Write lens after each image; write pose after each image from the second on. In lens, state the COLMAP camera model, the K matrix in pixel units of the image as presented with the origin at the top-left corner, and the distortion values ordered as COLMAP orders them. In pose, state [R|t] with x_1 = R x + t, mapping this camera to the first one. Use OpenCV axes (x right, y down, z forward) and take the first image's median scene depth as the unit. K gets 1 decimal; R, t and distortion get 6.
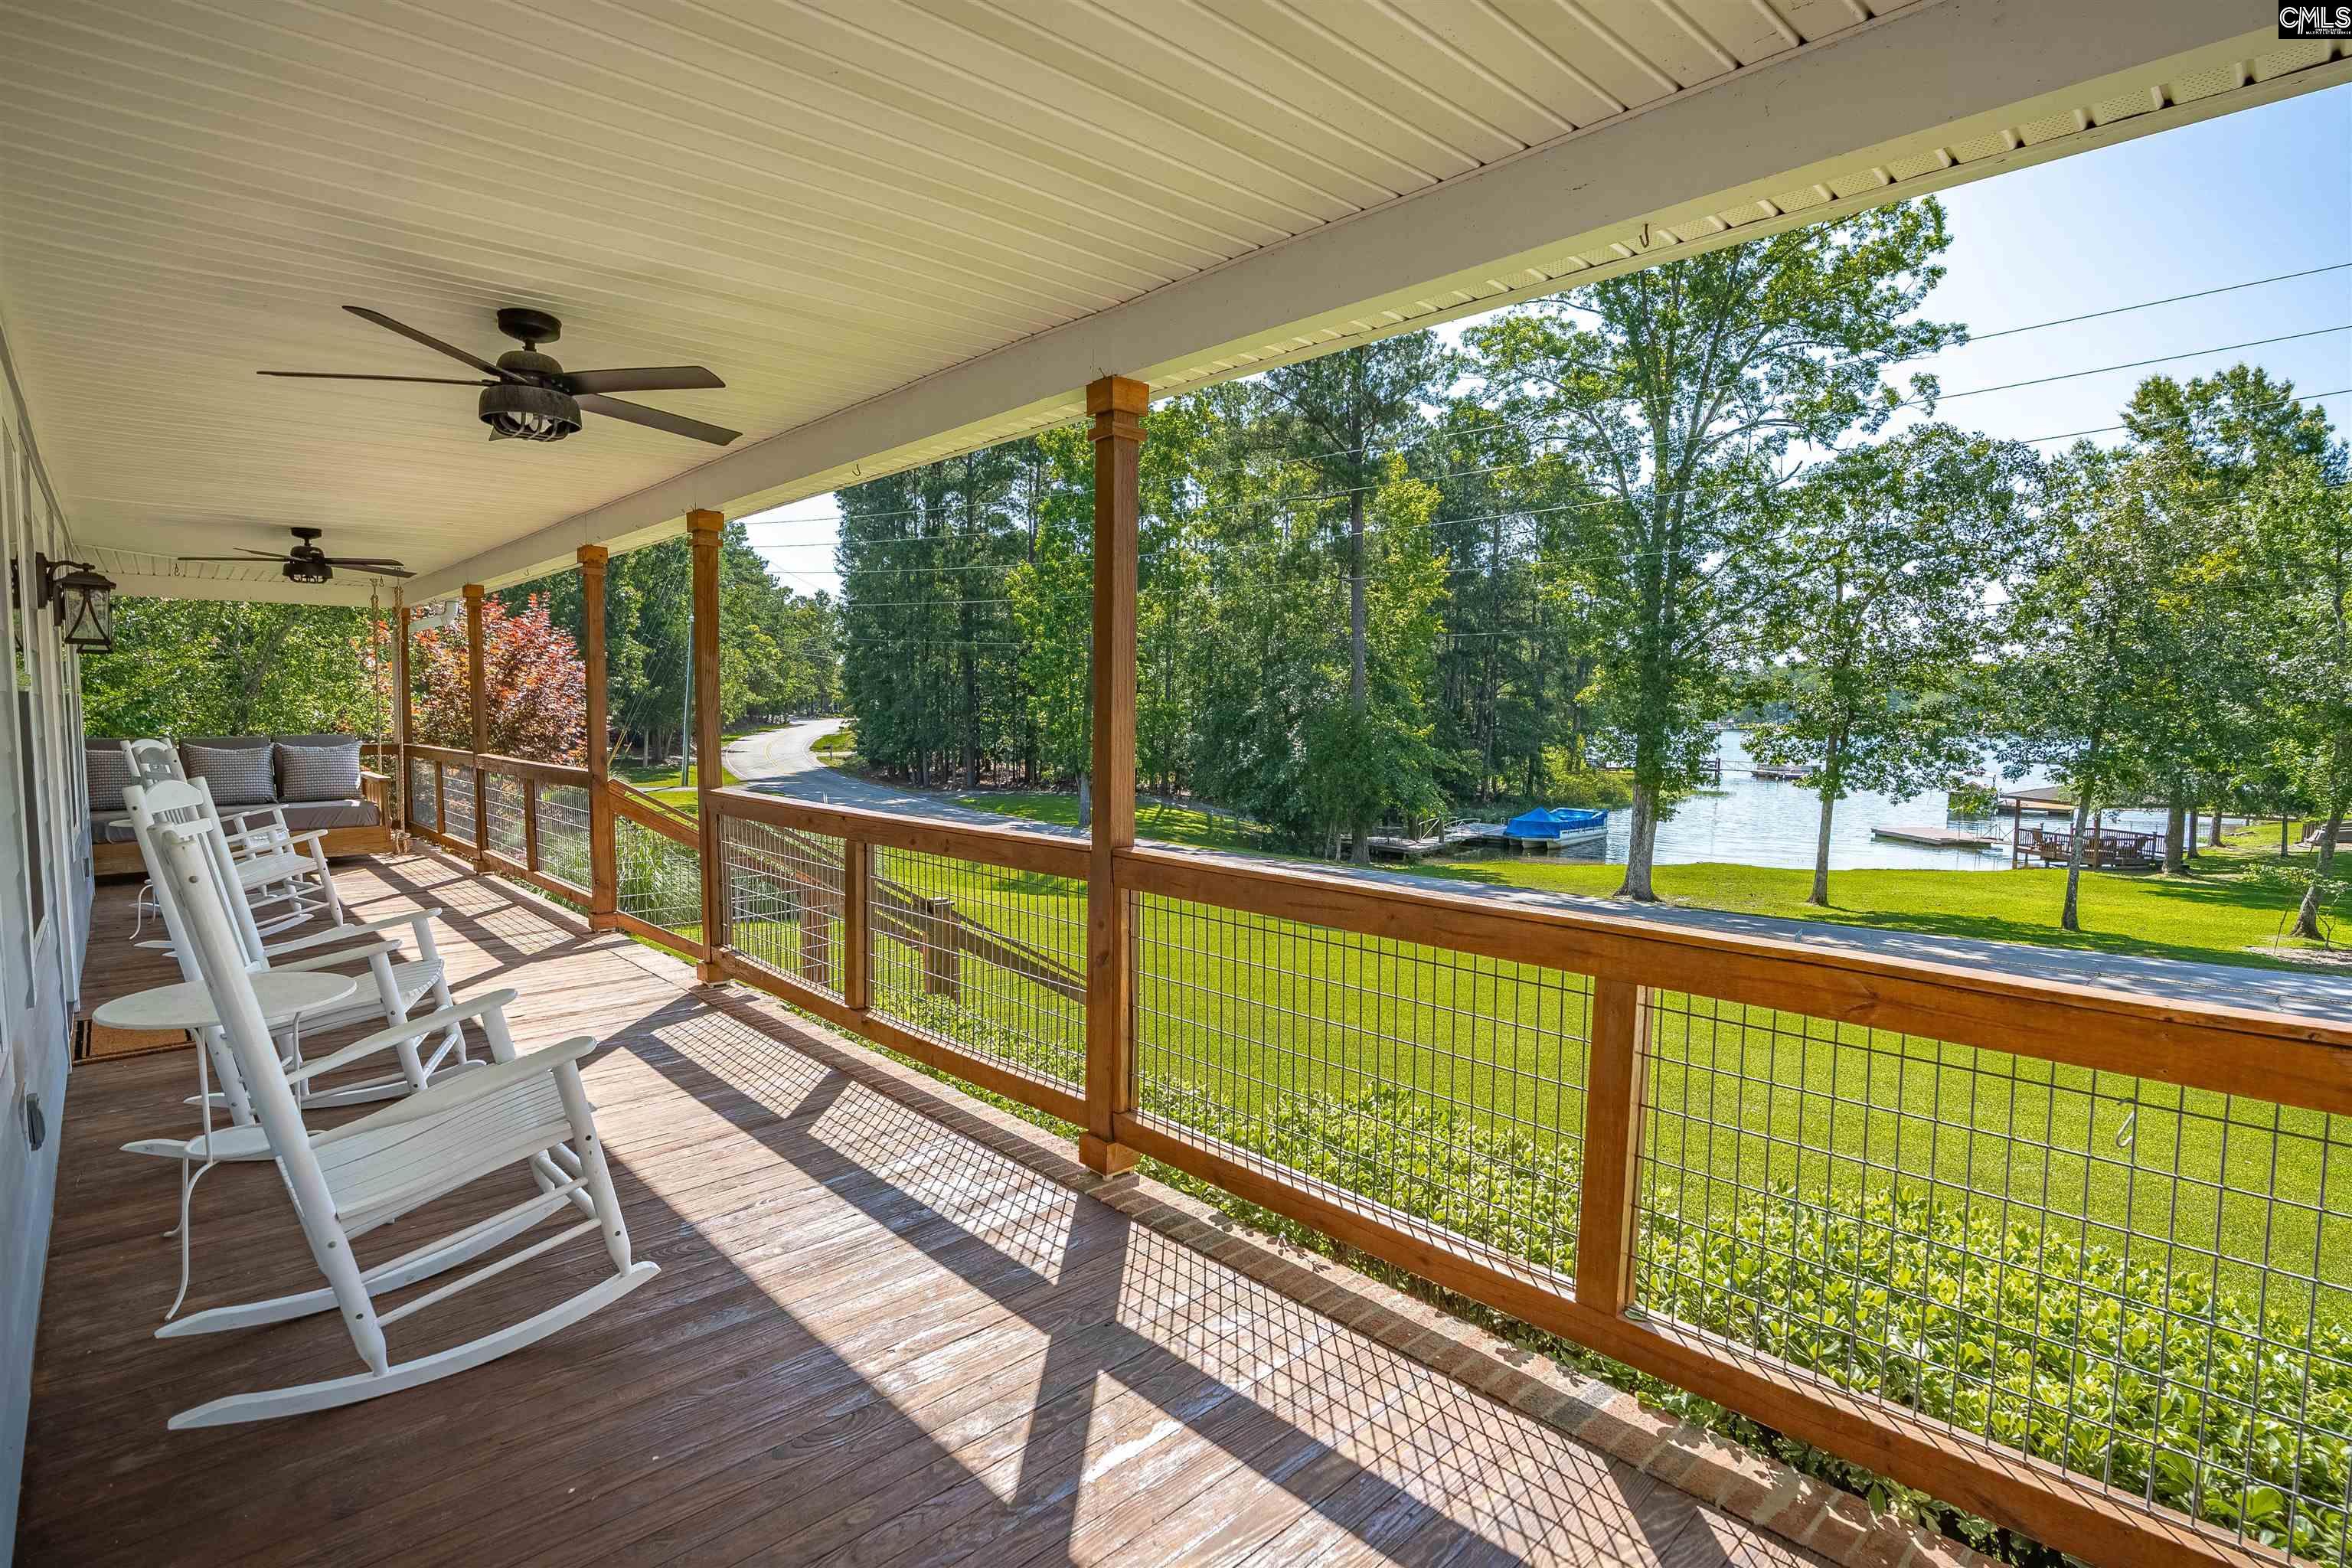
lens RADIAL K [[1135.1, 0, 1174.1], [0, 1135.1, 794.3], [0, 0, 1]] dist [-0.022956, 0.000996]
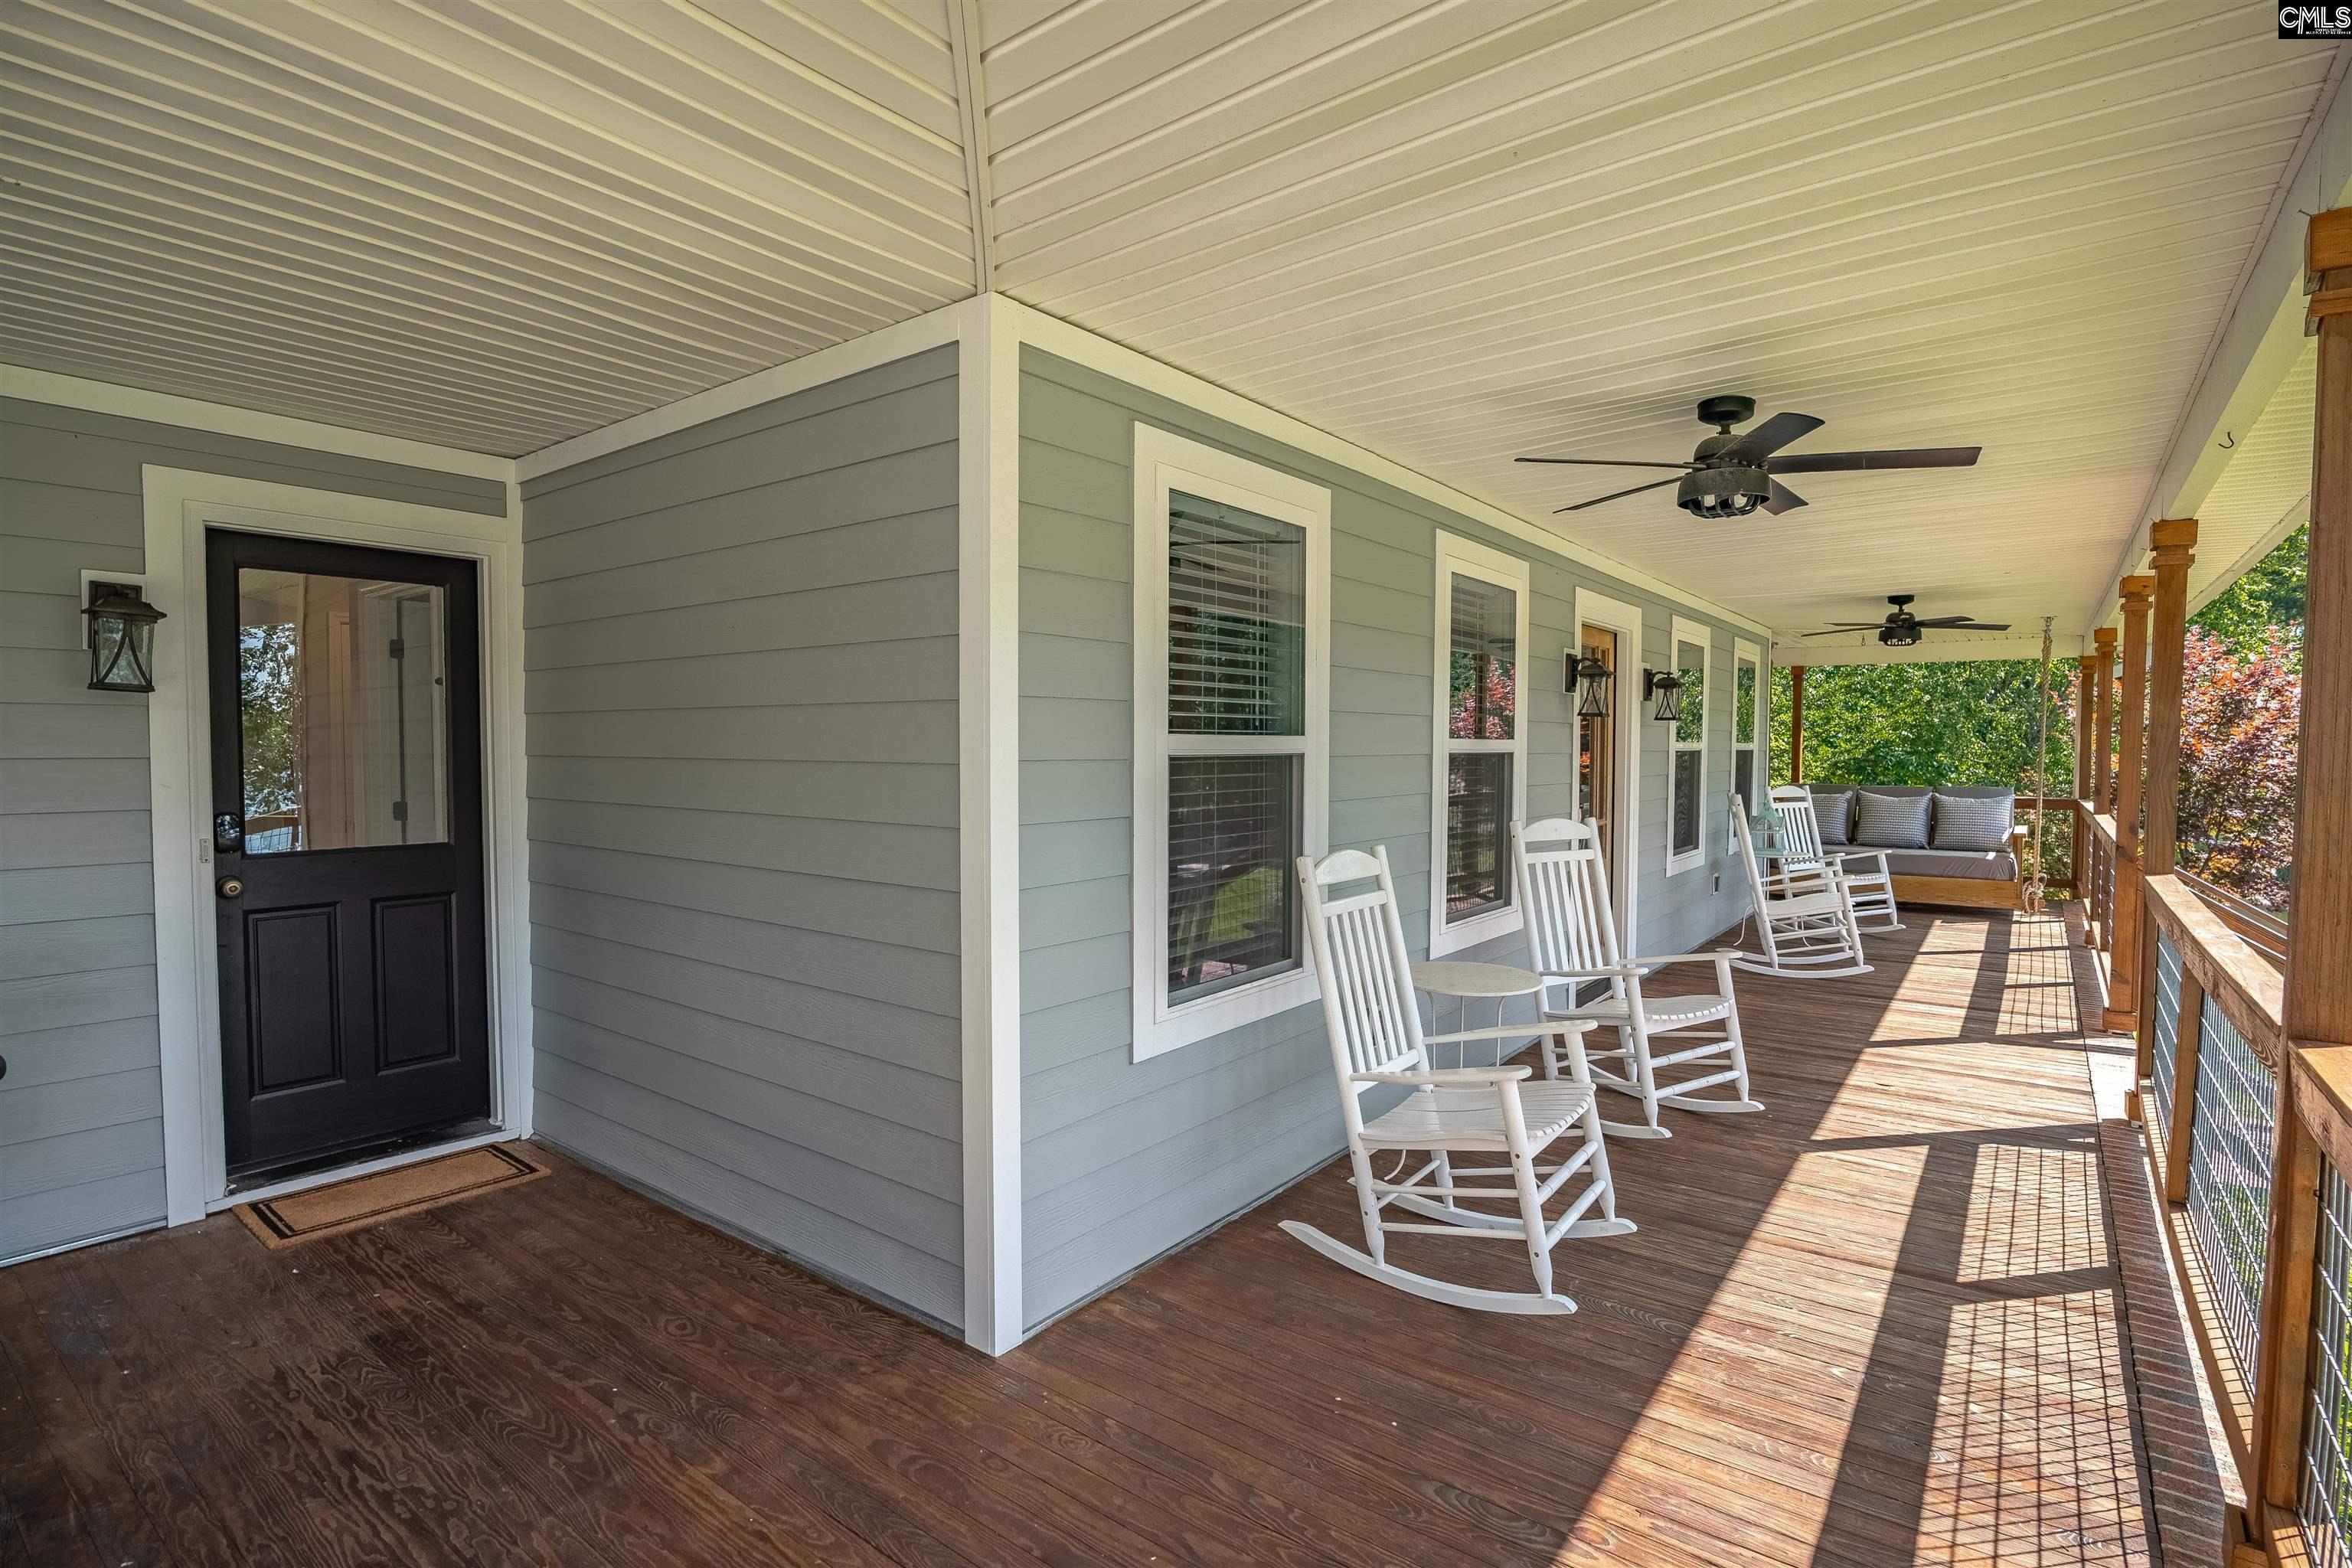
lens RADIAL K [[1135.1, 0, 1177.4], [0, 1135.1, 784.4], [0, 0, 1]] dist [-0.022956, 0.000996]
pose [[0.151454, 0.027779, -0.988074, 0.306091], [-0.079203, 0.996732, 0.015882, -0.031229], [0.985286, 0.075853, 0.153160, 0.266101]]
